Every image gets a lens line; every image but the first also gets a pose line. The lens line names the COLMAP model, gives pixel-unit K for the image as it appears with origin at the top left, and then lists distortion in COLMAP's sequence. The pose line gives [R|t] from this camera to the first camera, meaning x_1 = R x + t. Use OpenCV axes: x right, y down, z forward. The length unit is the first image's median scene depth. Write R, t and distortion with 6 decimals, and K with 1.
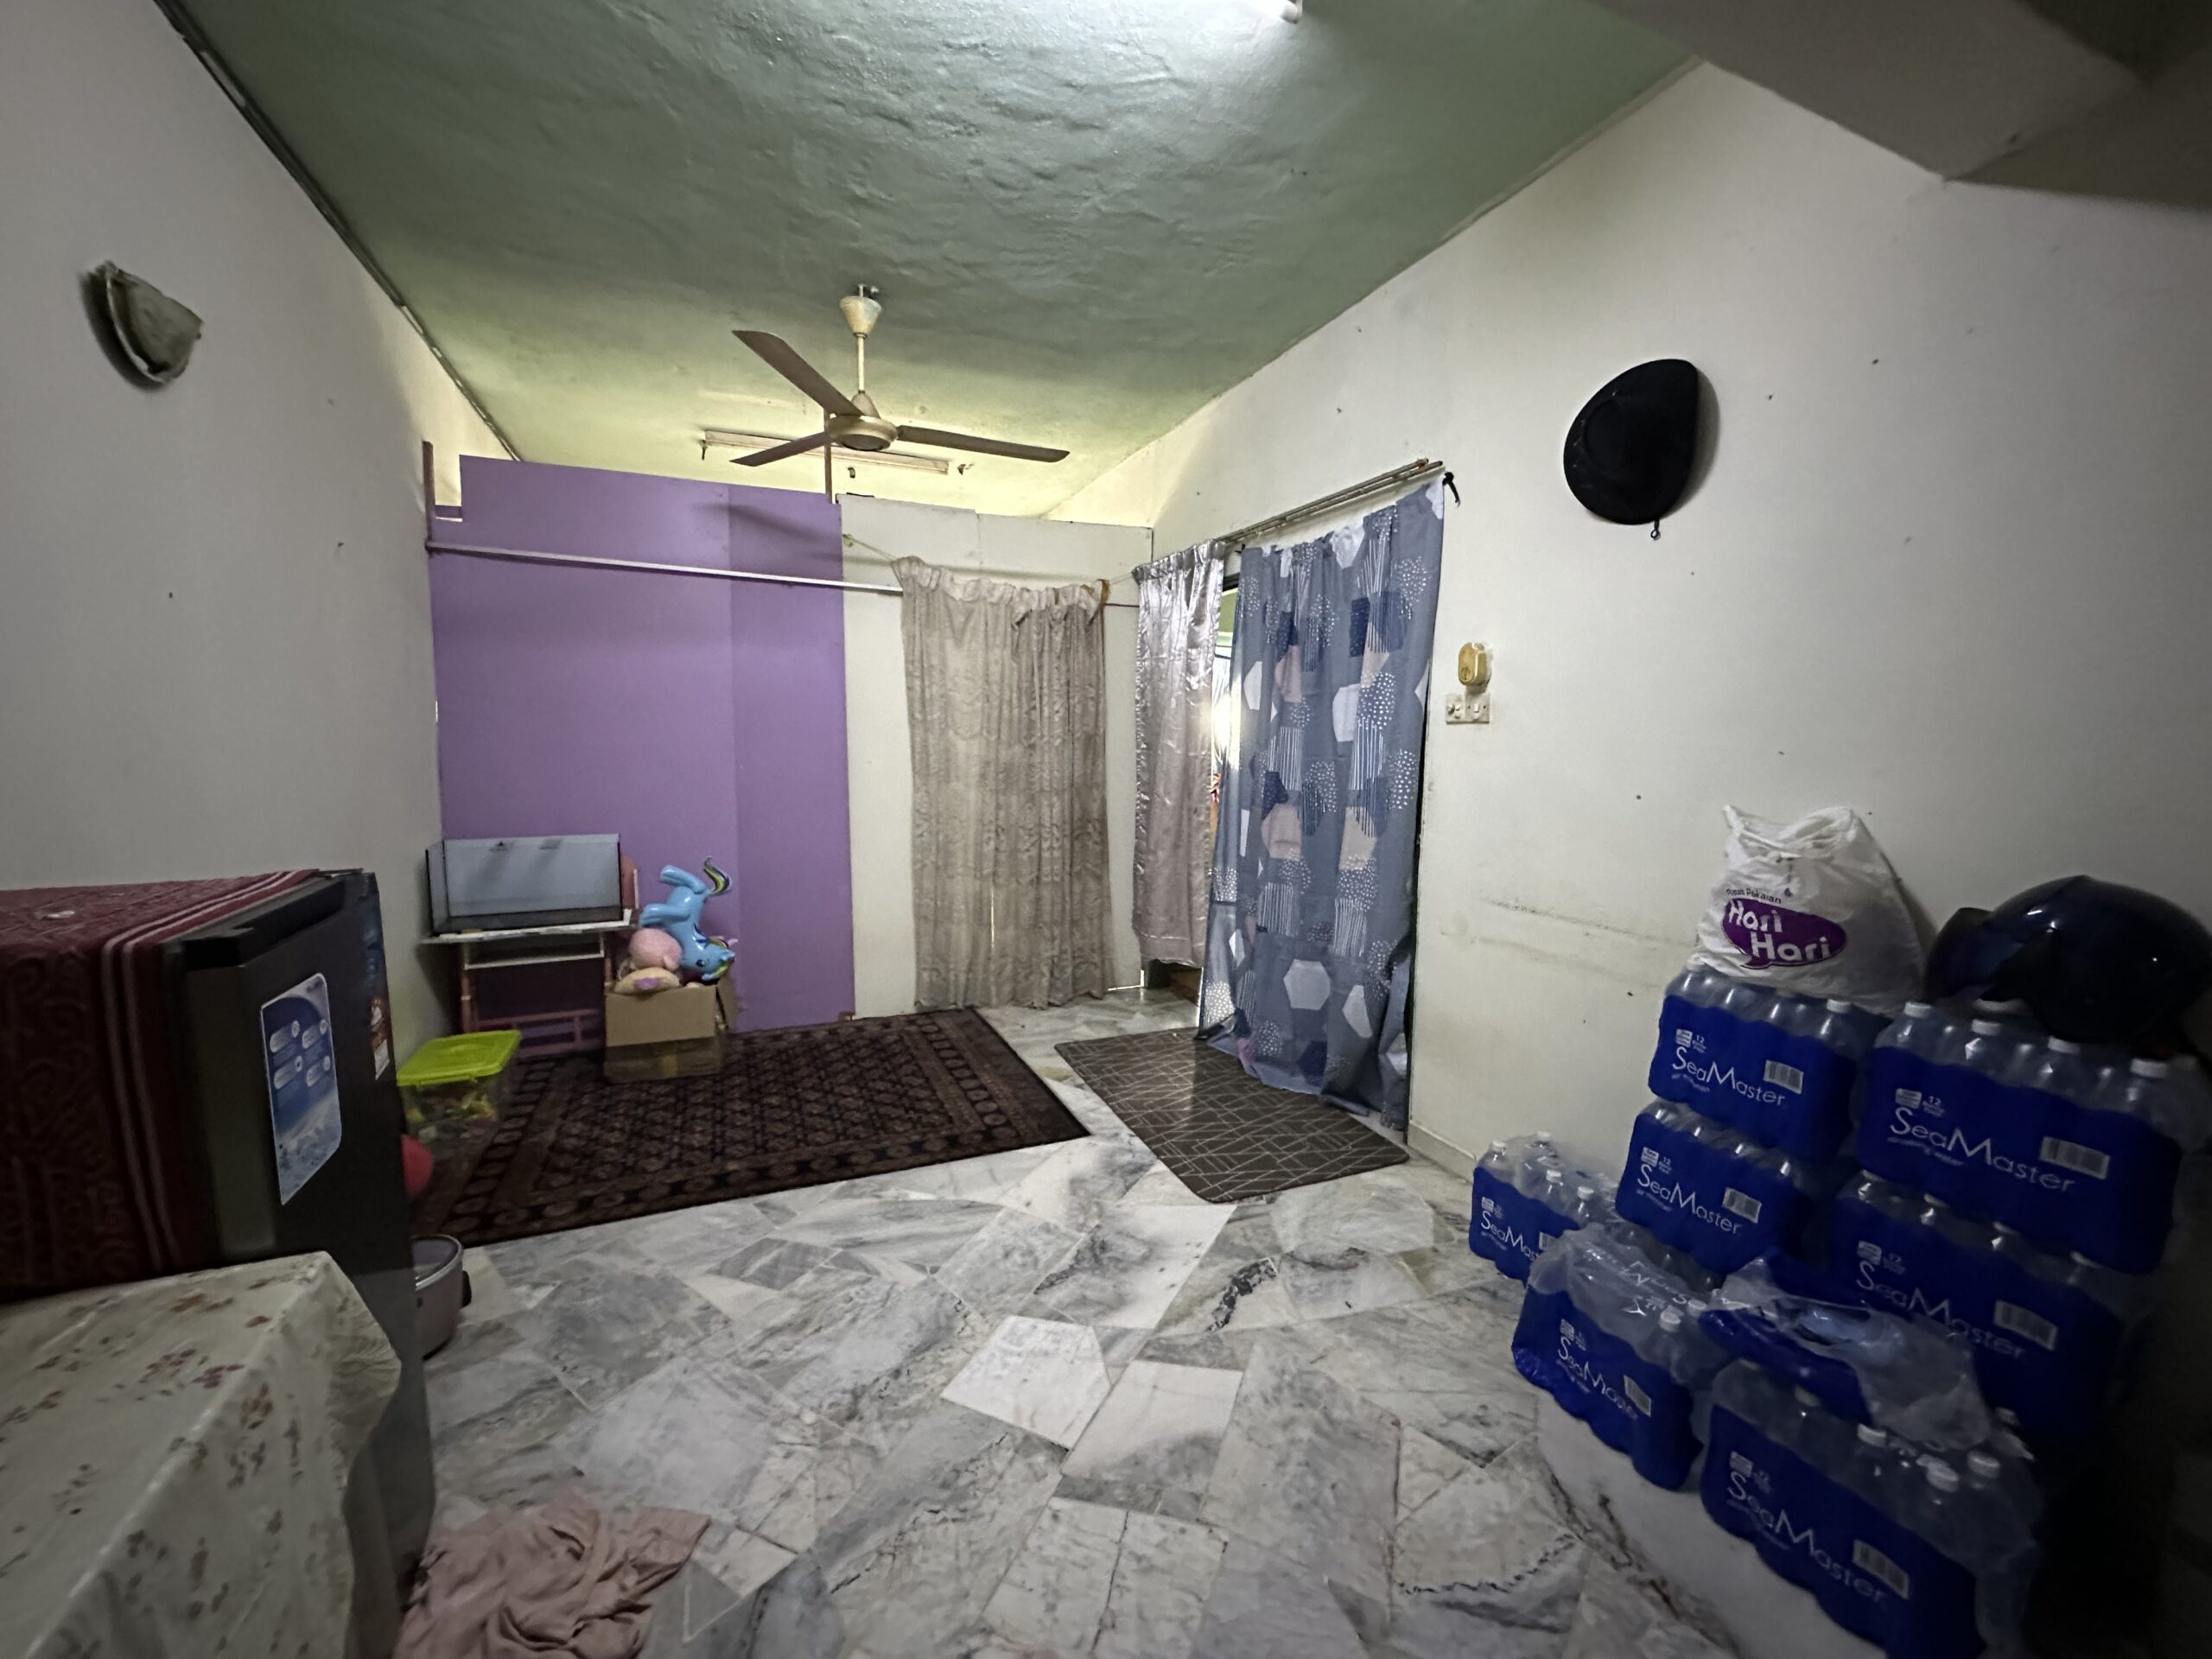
lens RADIAL K [[883.7, 0, 1101.7], [0, 883.7, 835.5], [0, 0, 1]] dist [-0.004488, 0.000400]
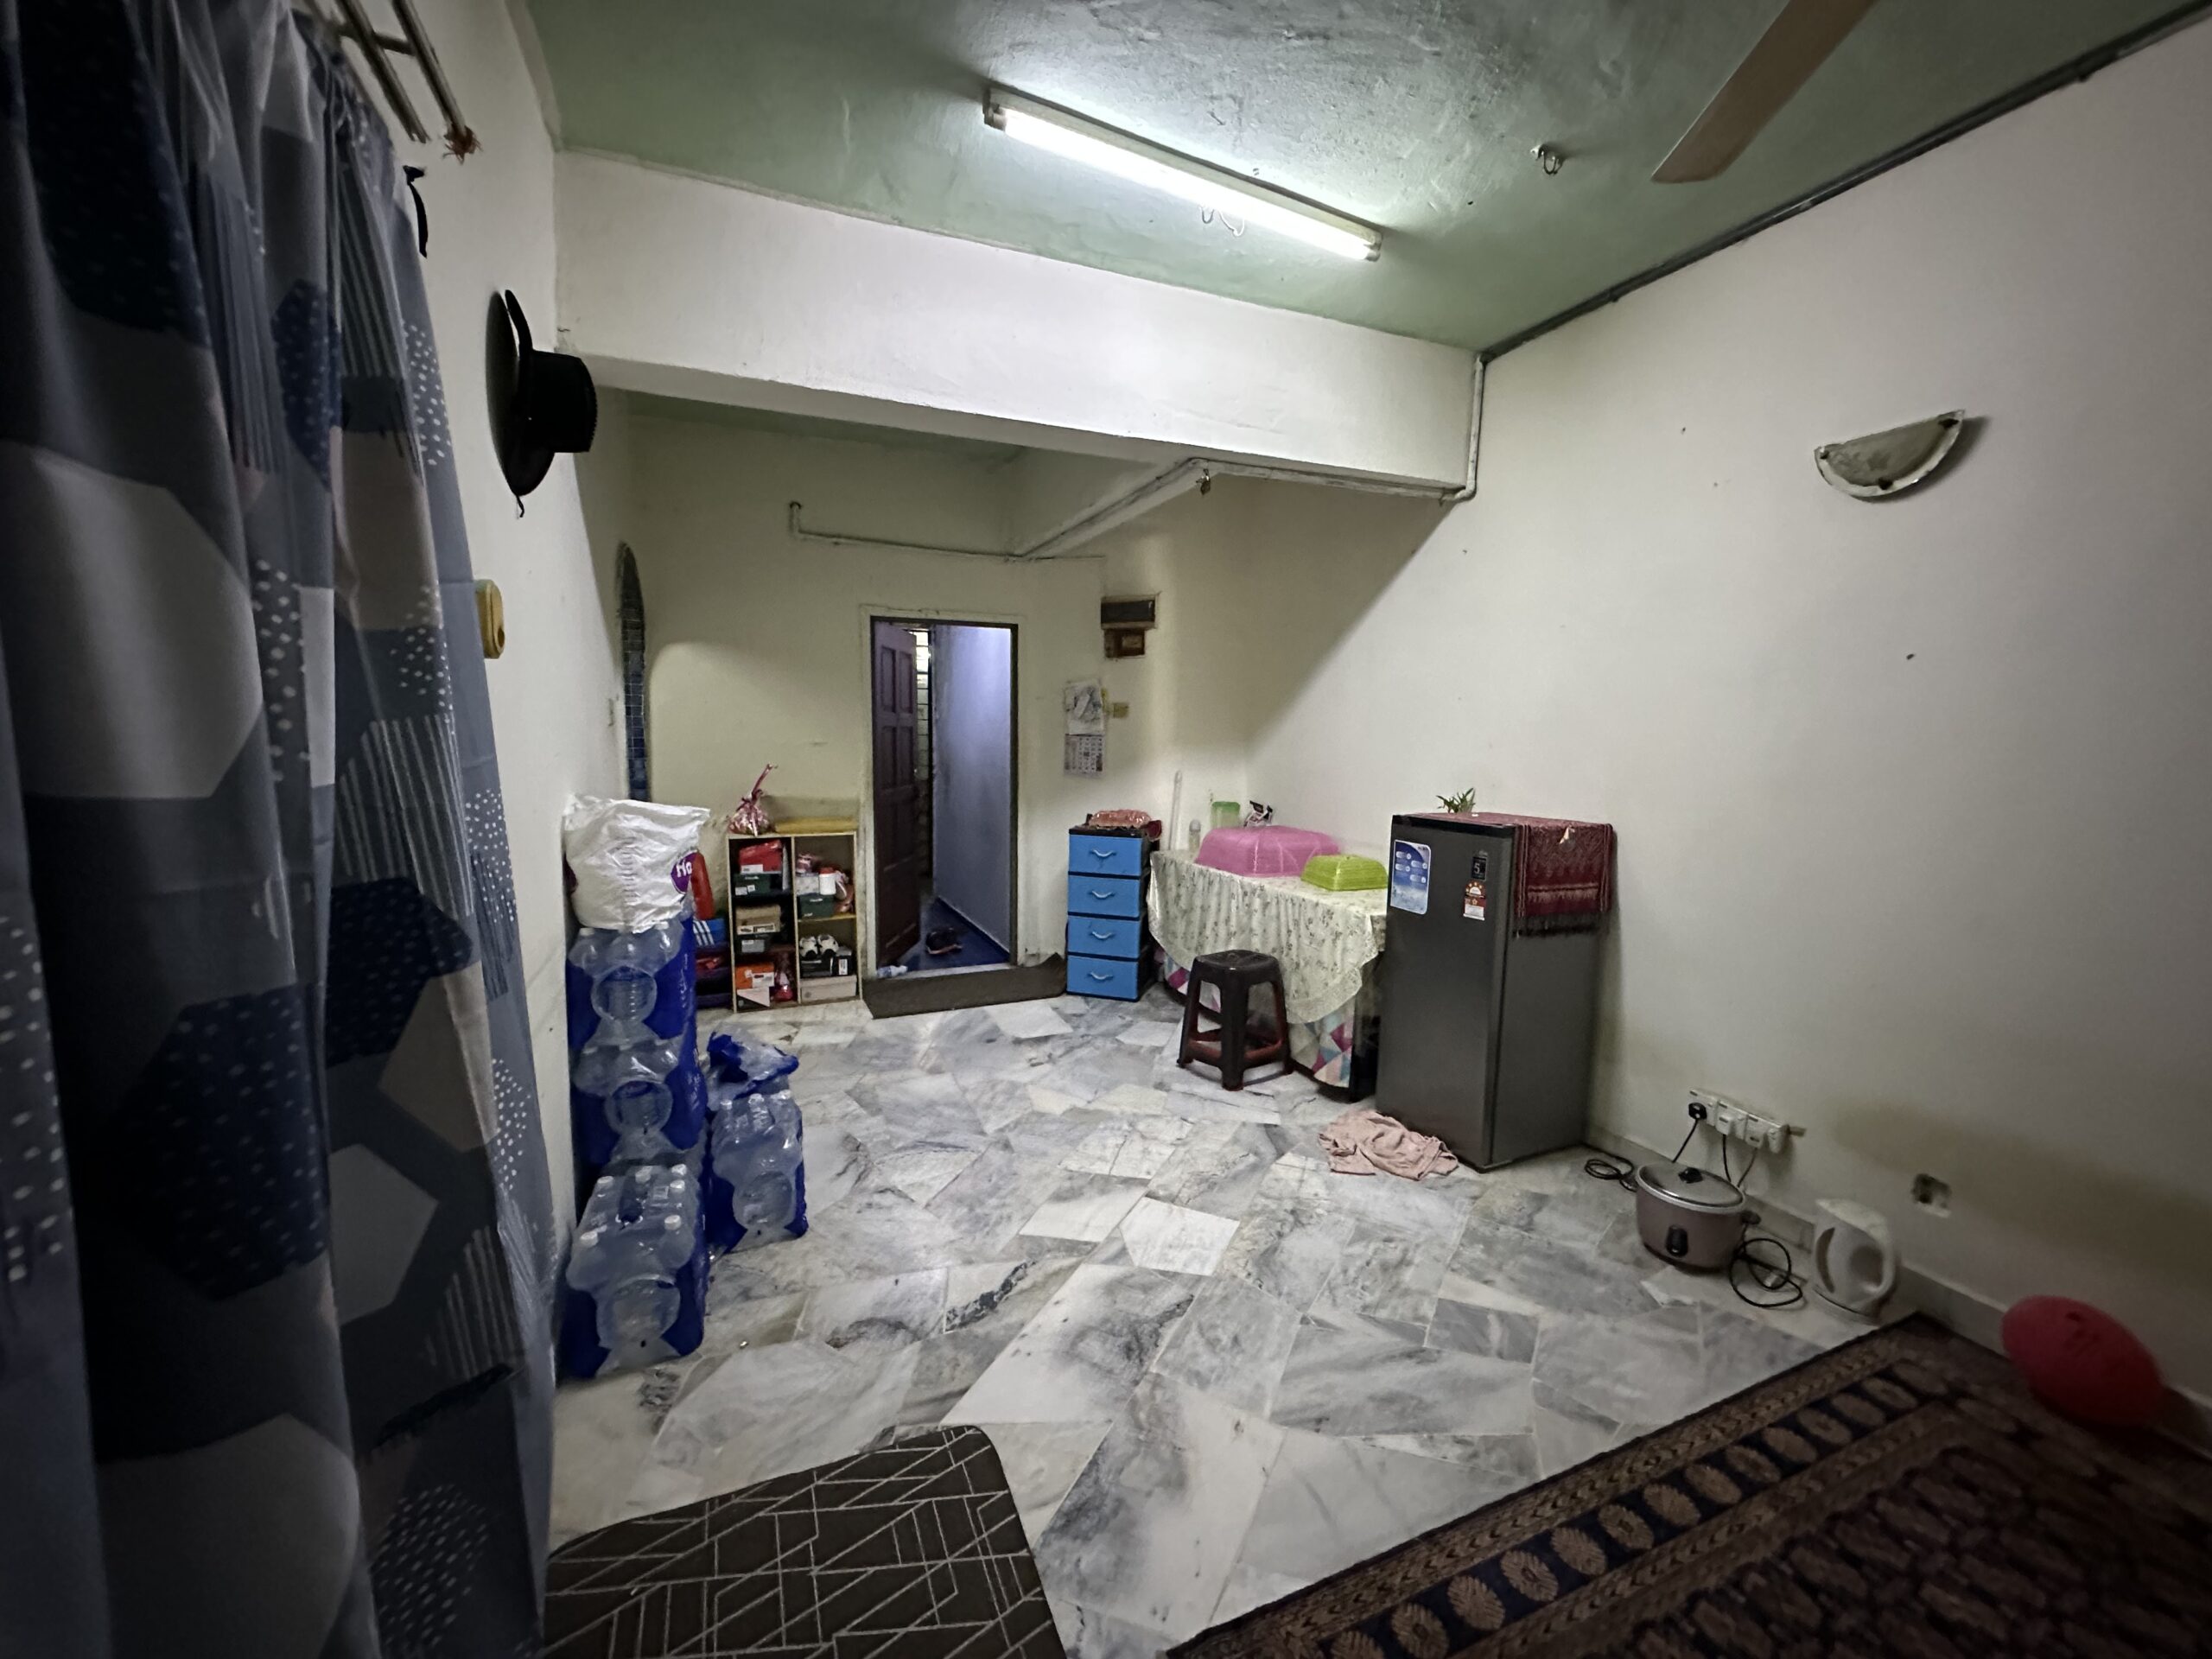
lens RADIAL K [[883.7, 0, 1105.0], [0, 883.7, 837.7], [0, 0, 1]] dist [-0.004488, 0.000400]
pose [[-0.999721, -0.023603, -0.000710, 0.041414], [-0.023144, 0.973424, 0.227838, -0.239979], [-0.004687, 0.227791, -0.973699, 1.918446]]
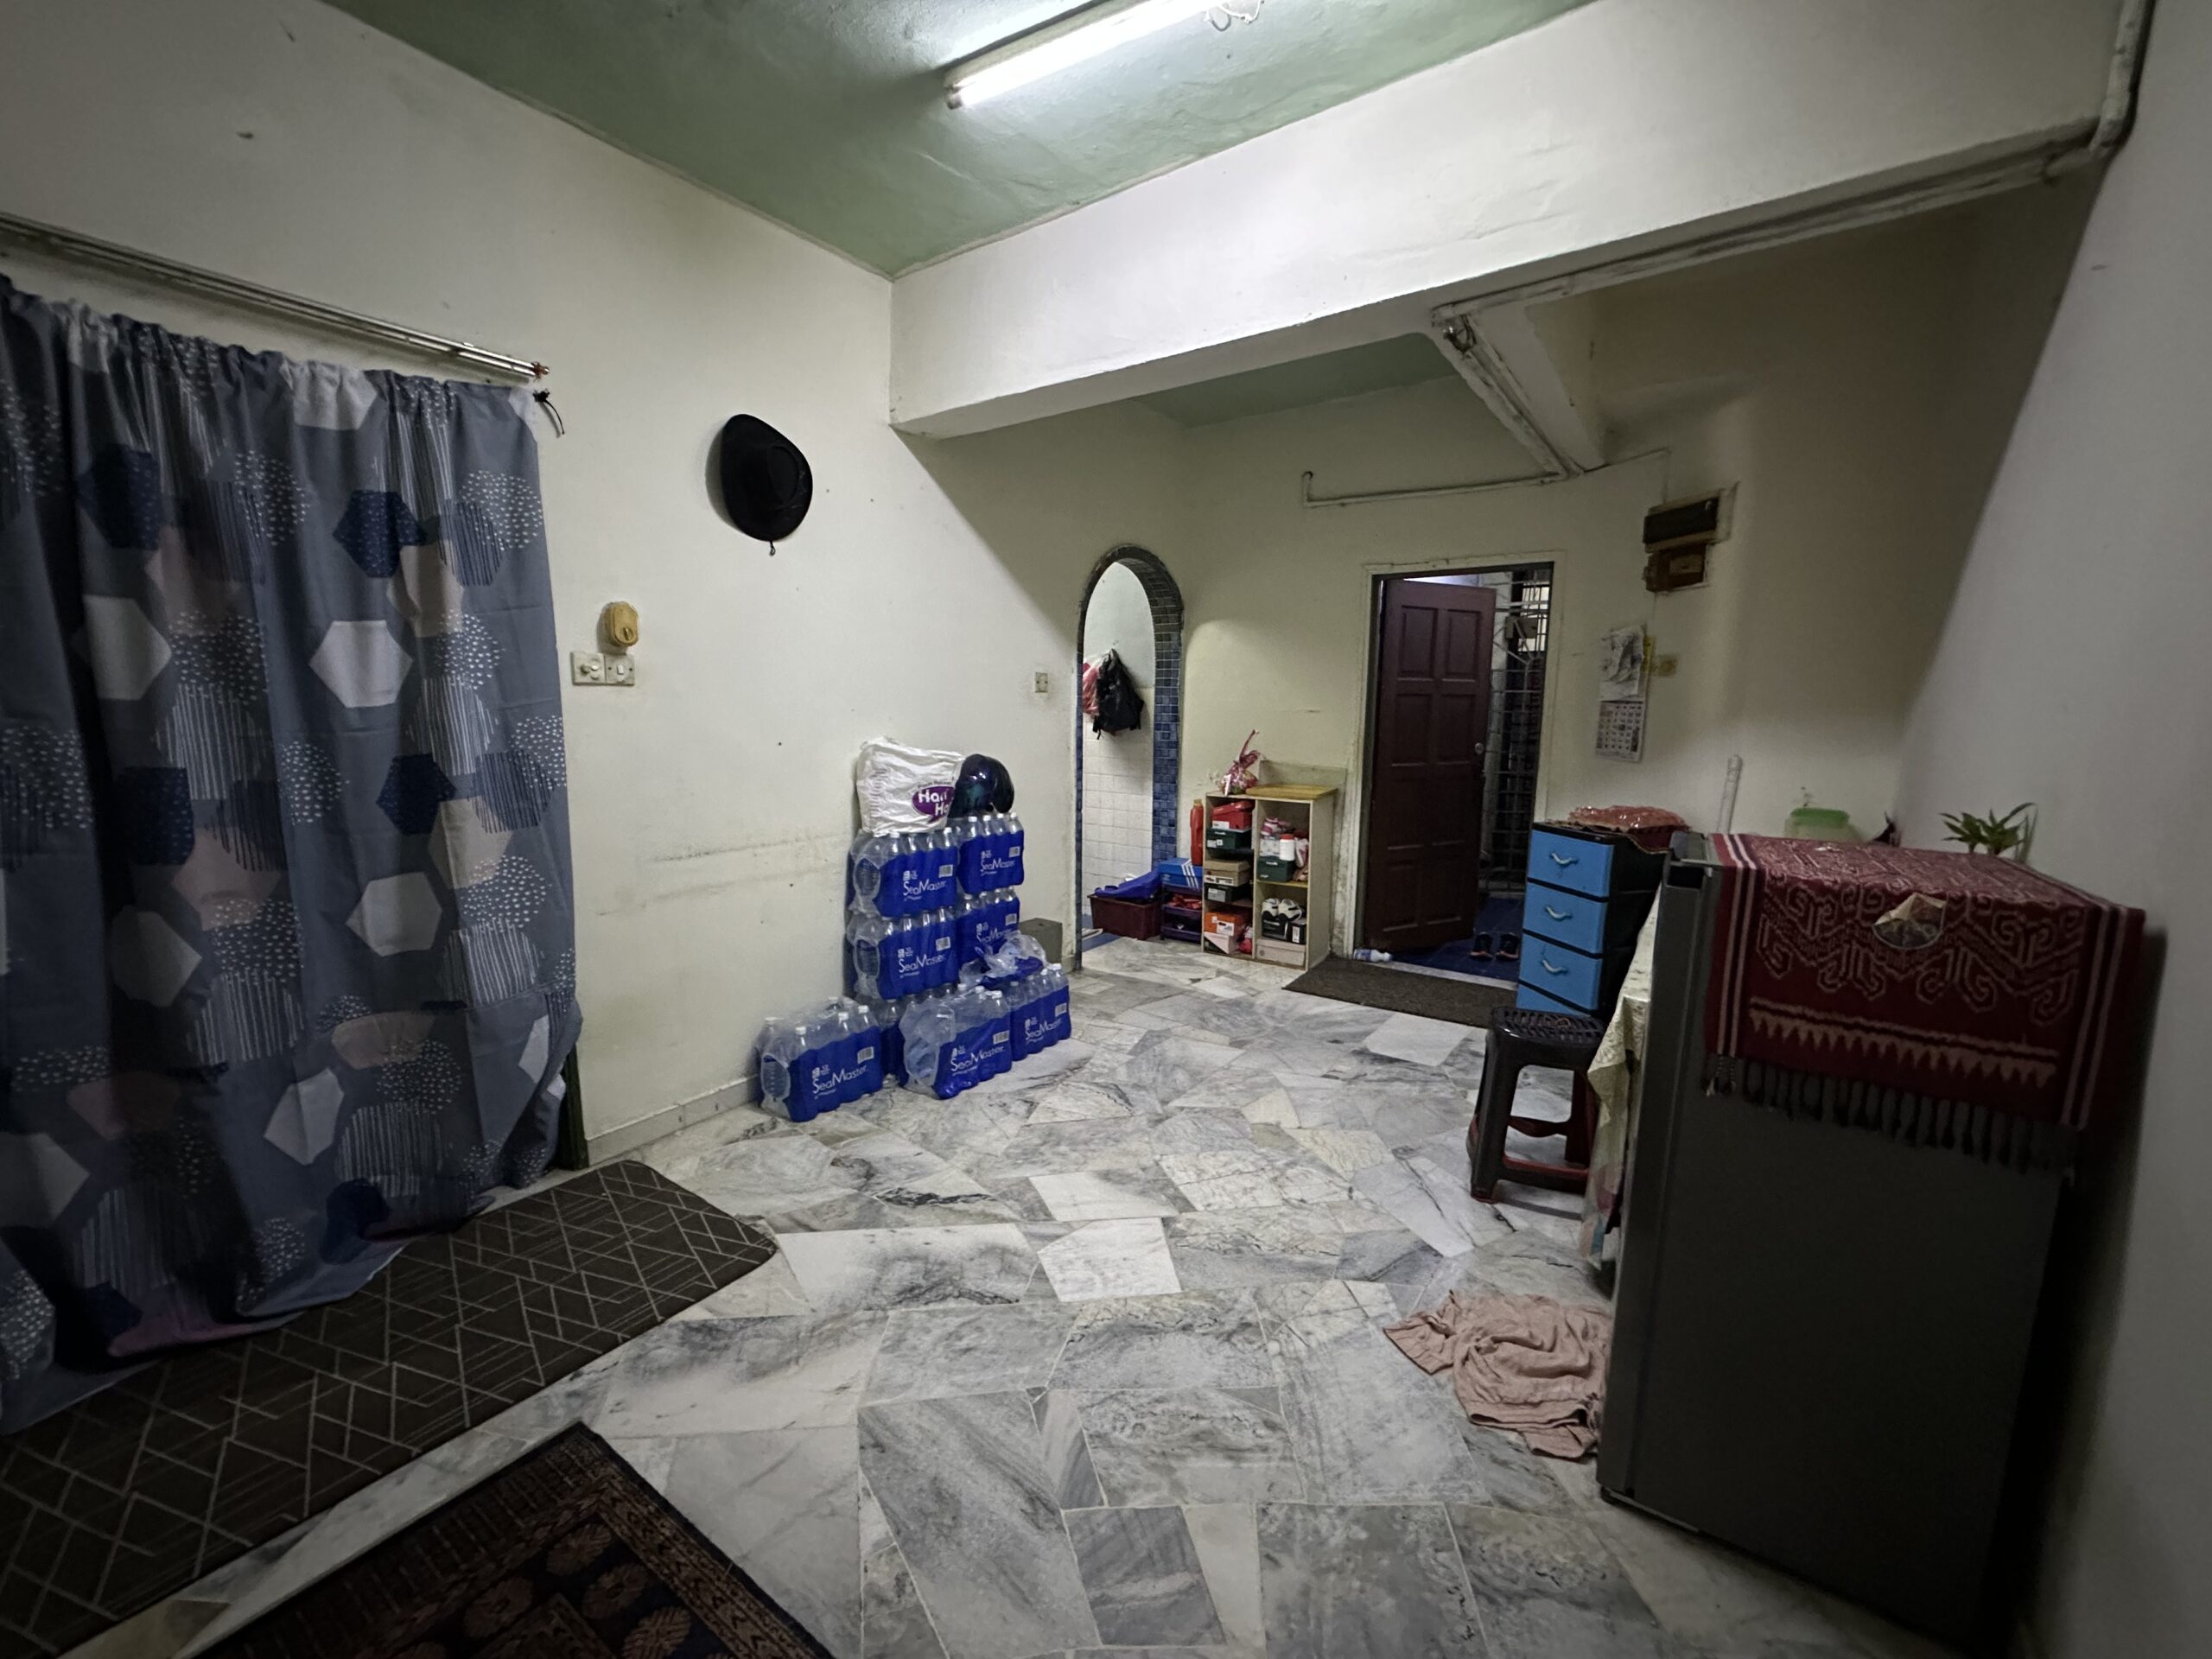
lens RADIAL K [[883.7, 0, 1104.2], [0, 883.7, 836.9], [0, 0, 1]] dist [-0.004488, 0.000400]
pose [[-0.527567, -0.144875, 0.837069, -0.860466], [0.079298, 0.972650, 0.218319, -0.168246], [-0.845804, 0.181556, -0.501650, 1.330736]]
